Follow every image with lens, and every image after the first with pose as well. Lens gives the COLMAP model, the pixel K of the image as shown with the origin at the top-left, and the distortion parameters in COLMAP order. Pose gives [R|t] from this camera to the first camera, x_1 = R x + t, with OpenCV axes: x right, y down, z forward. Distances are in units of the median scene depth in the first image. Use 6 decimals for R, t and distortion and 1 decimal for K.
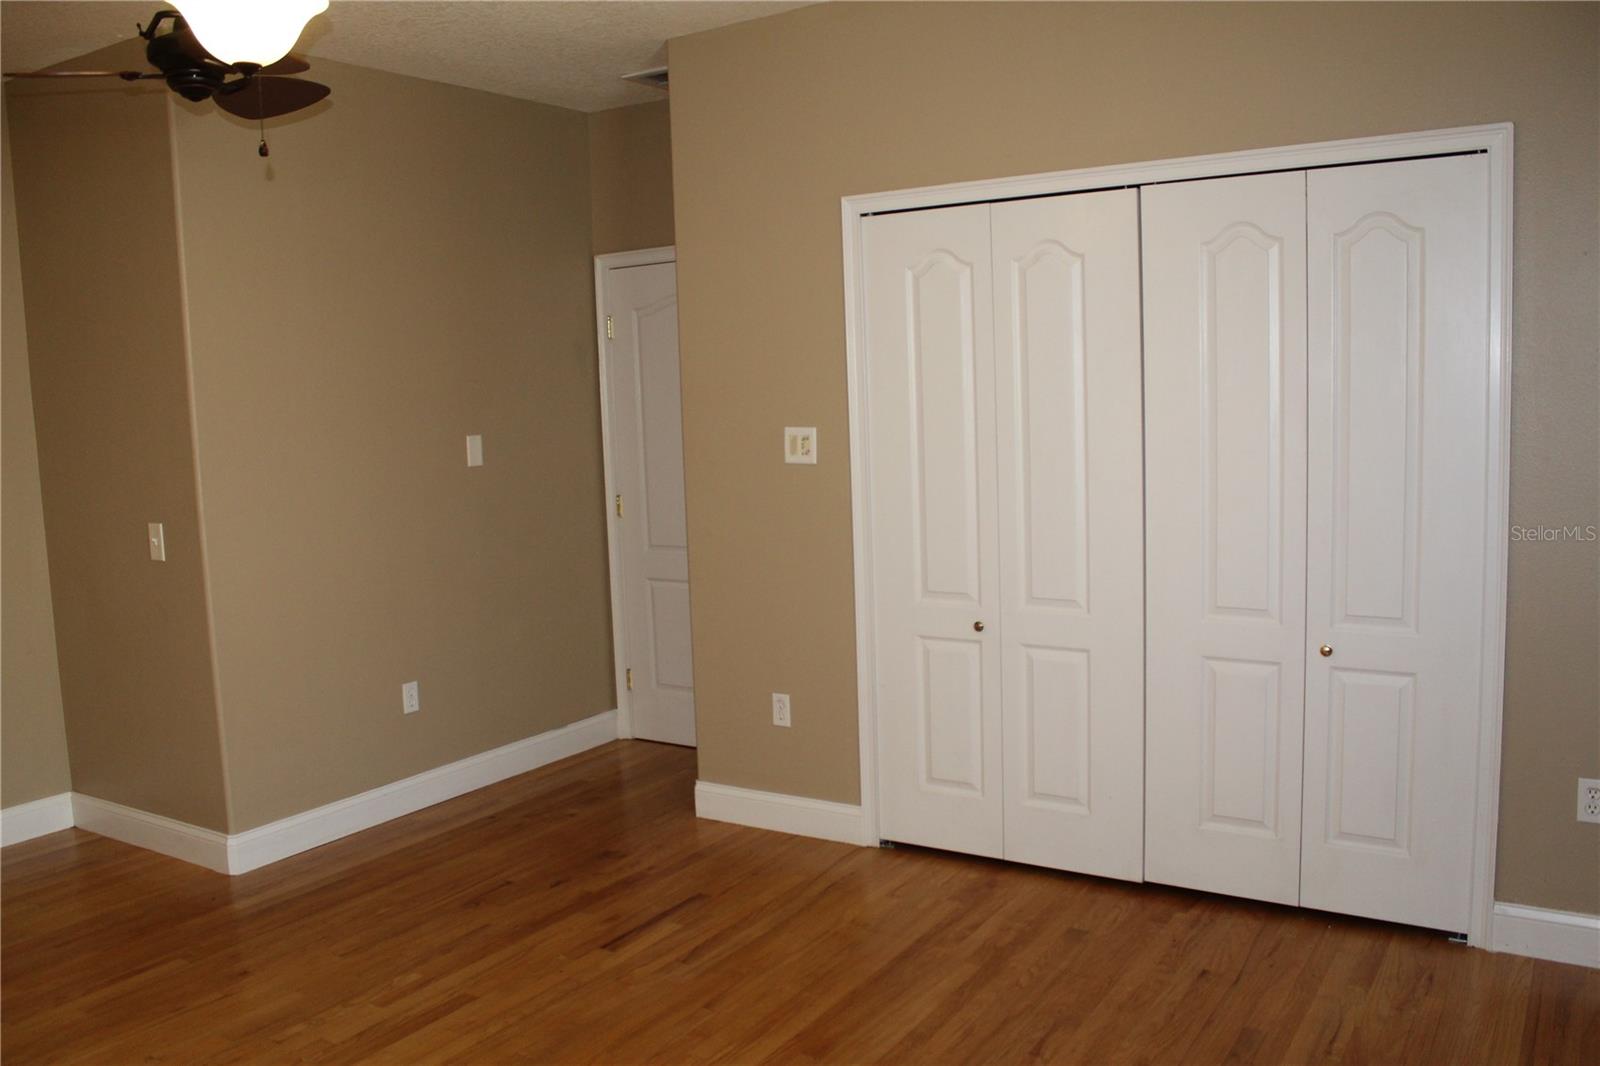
lens RADIAL K [[1320.3, 0, 806.8], [0, 1320.3, 529.6], [0, 0, 1]] dist [-0.170764, 0.150079]
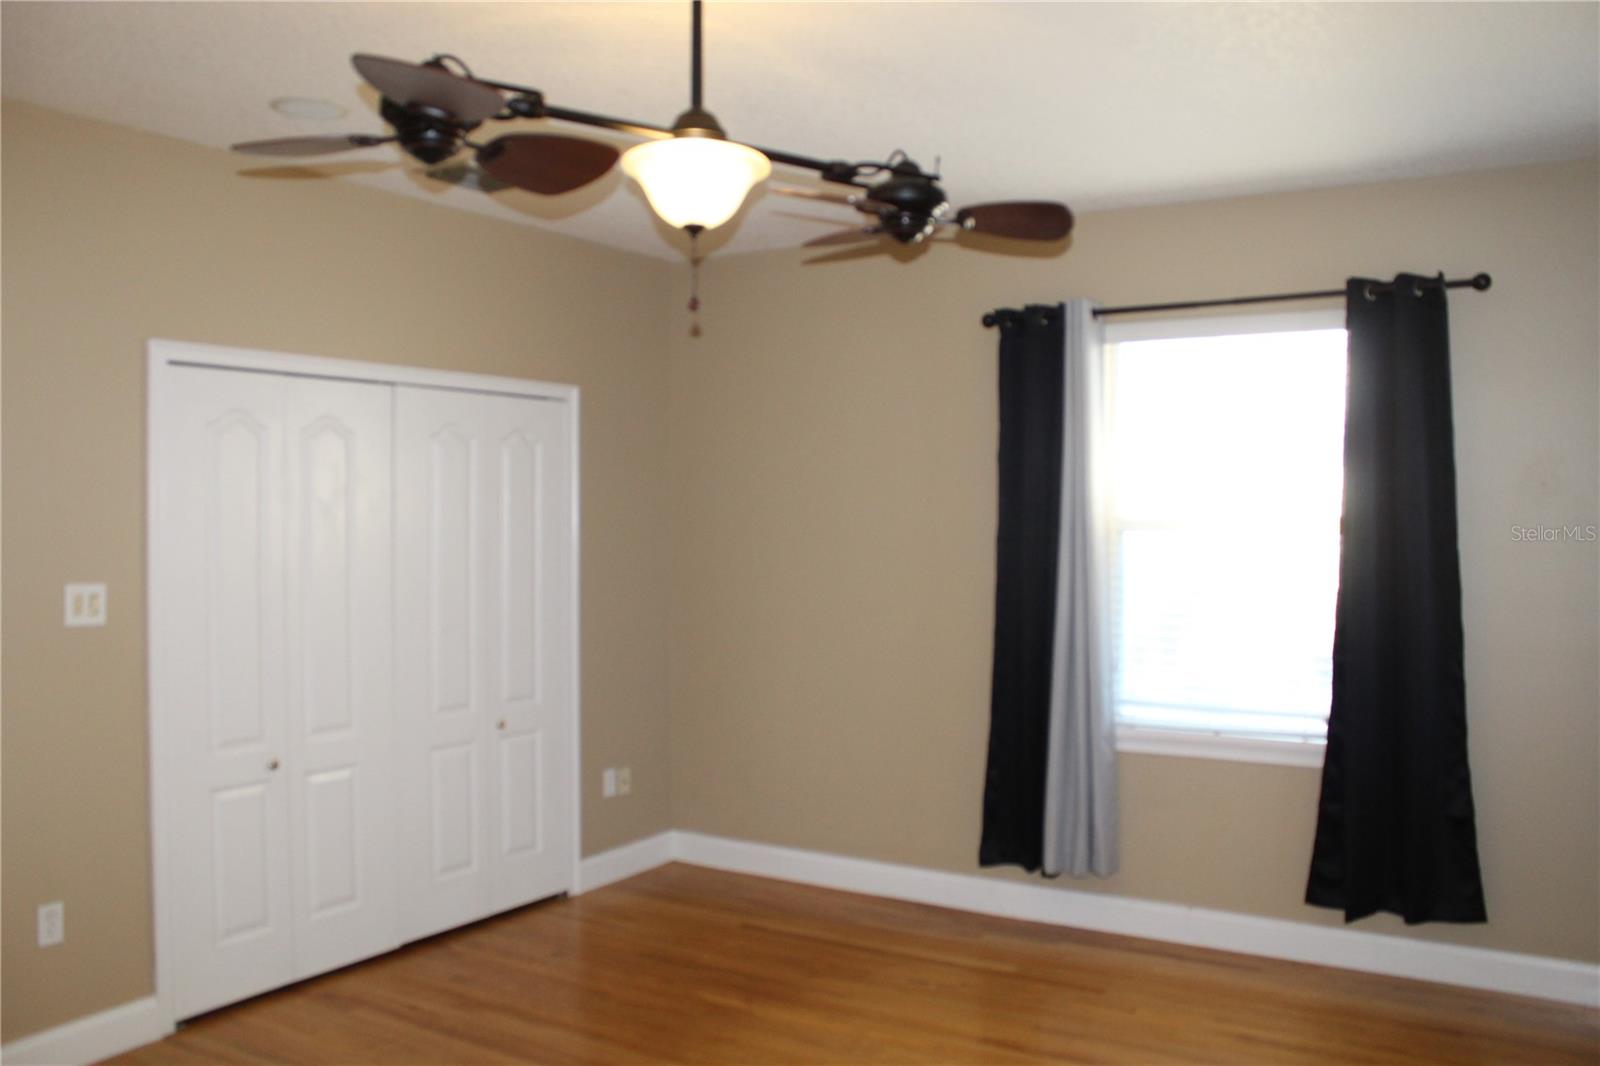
lens RADIAL K [[1320.3, 0, 806.8], [0, 1320.3, 529.6], [0, 0, 1]] dist [-0.170764, 0.150079]
pose [[0.000245, 0.020289, 0.999794, -0.855414], [0.110190, 0.993705, -0.020193, -0.043938], [-0.993910, 0.110173, -0.001992, 0.519929]]
